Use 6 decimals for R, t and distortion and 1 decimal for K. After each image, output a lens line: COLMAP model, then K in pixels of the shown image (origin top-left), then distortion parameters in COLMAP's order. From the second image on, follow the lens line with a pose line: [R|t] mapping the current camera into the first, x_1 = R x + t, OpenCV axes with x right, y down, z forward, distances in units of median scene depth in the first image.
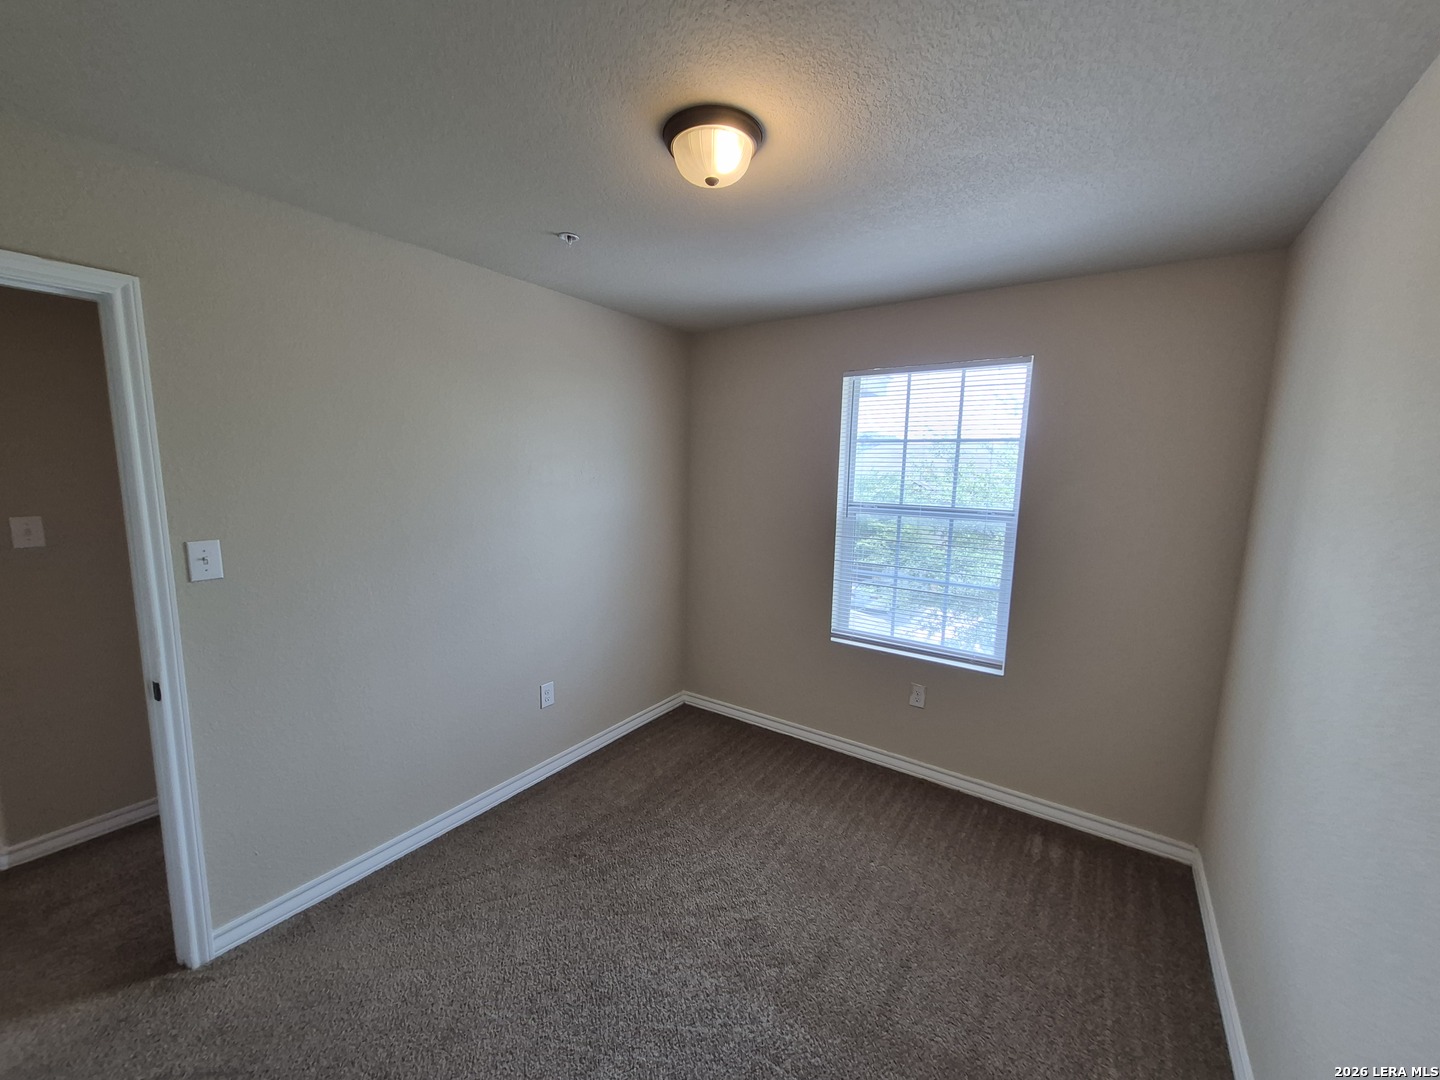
lens RADIAL K [[566.3, 0, 725.2], [0, 566.3, 534.8], [0, 0, 1]] dist [0.000986, 0.000071]
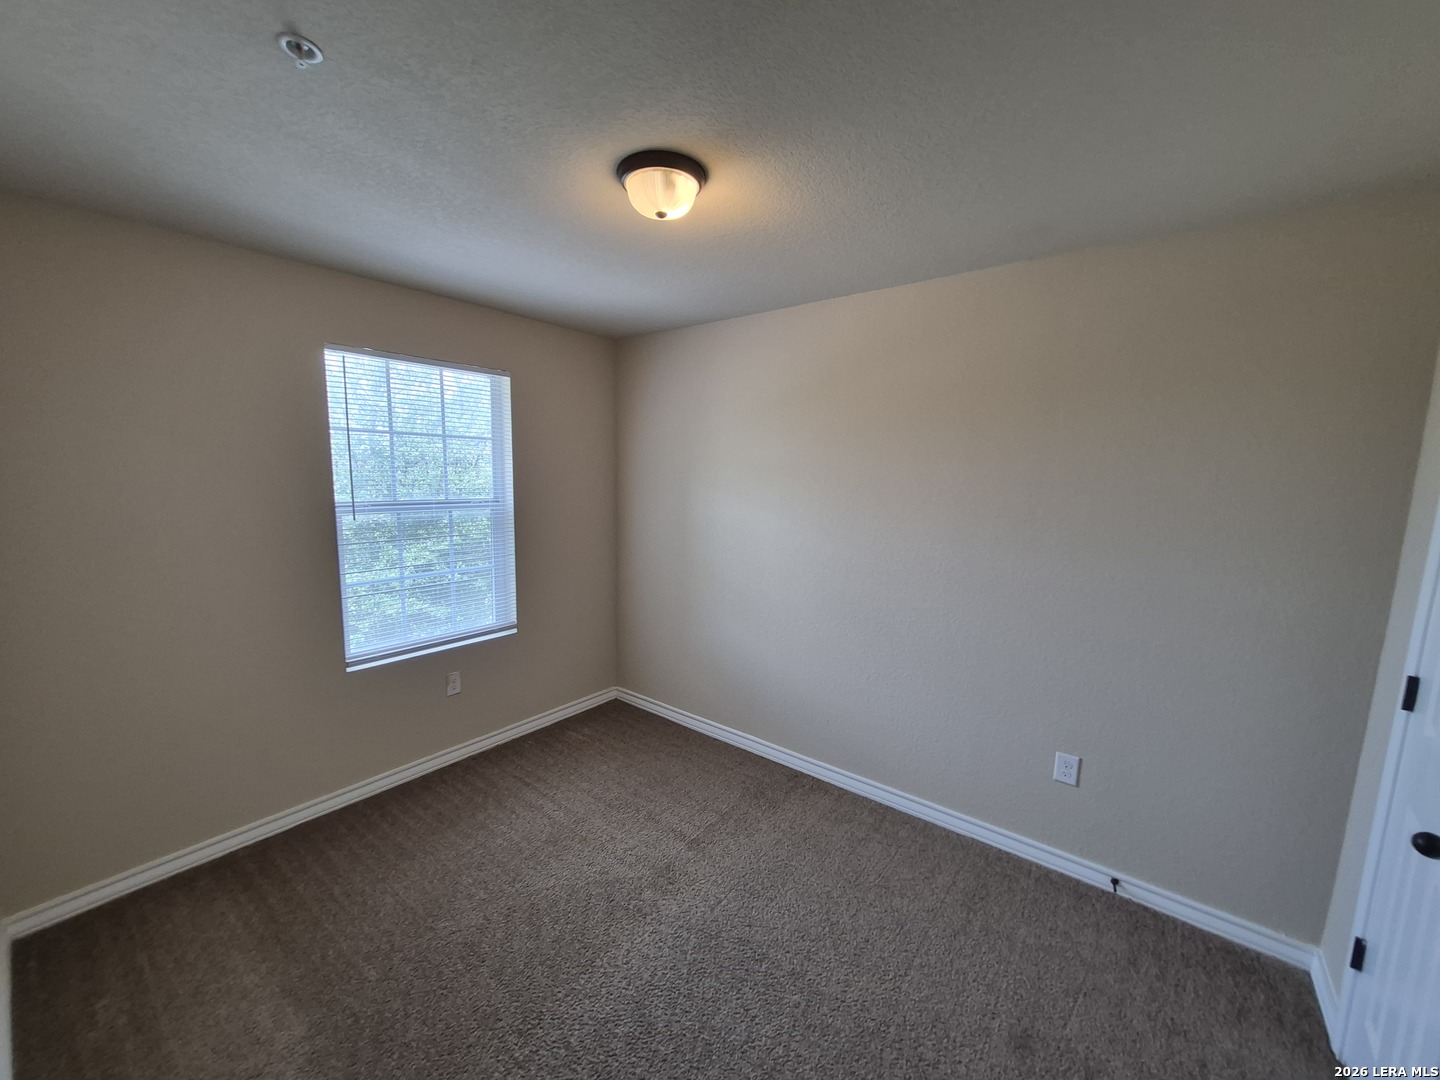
lens RADIAL K [[565.2, 0, 709.8], [0, 565.2, 545.3], [0, 0, 1]] dist [0.007036, 0.000311]
pose [[0.082571, -0.148268, 0.985494, -0.611980], [0.103480, 0.984801, 0.139494, -0.061002], [-0.991198, 0.090461, 0.096659, 0.421785]]
